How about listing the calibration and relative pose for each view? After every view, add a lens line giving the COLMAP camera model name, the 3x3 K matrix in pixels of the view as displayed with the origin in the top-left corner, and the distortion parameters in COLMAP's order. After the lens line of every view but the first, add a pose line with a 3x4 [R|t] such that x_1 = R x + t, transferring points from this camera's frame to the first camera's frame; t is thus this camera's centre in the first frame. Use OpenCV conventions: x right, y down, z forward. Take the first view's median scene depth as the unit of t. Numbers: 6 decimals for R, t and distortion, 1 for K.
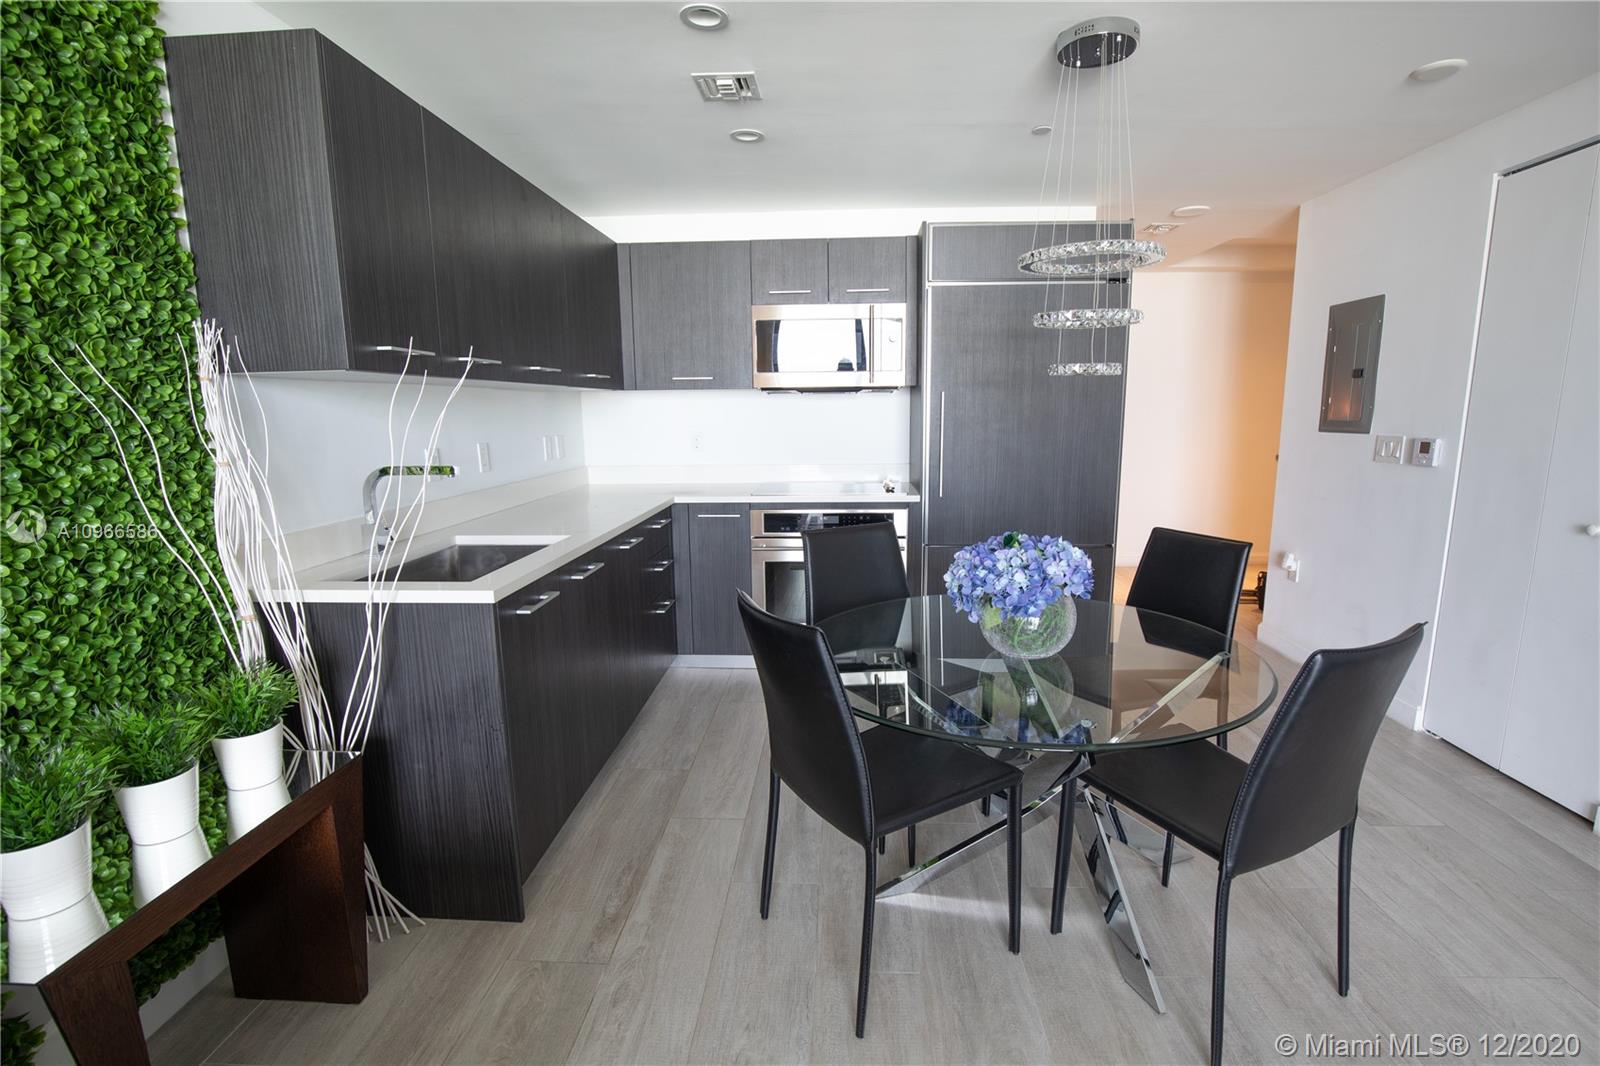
lens RADIAL K [[733.8, 0, 807.7], [0, 733.8, 533.9], [0, 0, 1]] dist [-0.023823, 0.000482]
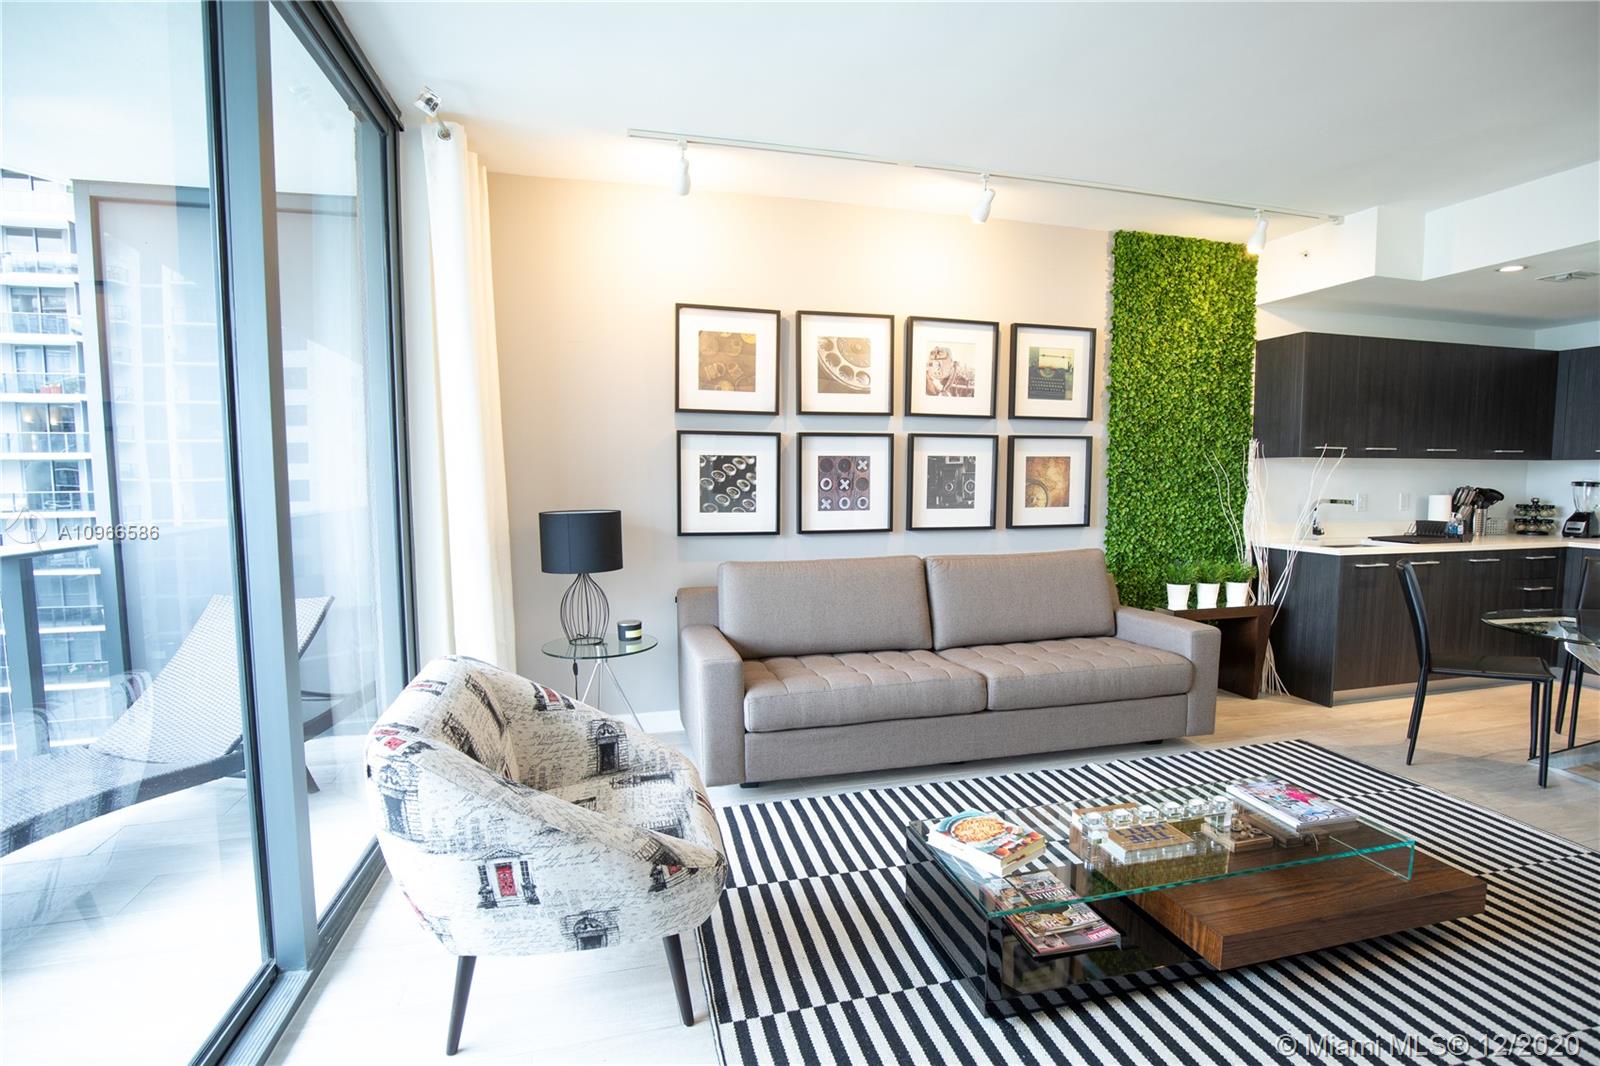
lens RADIAL K [[733.8, 0, 807.1], [0, 733.8, 541.9], [0, 0, 1]] dist [-0.023823, 0.000482]
pose [[0.288280, 0.095243, -0.952798, 1.352921], [-0.165395, 0.985038, 0.048424, 0.235561], [0.943154, 0.143628, 0.299719, -1.382351]]
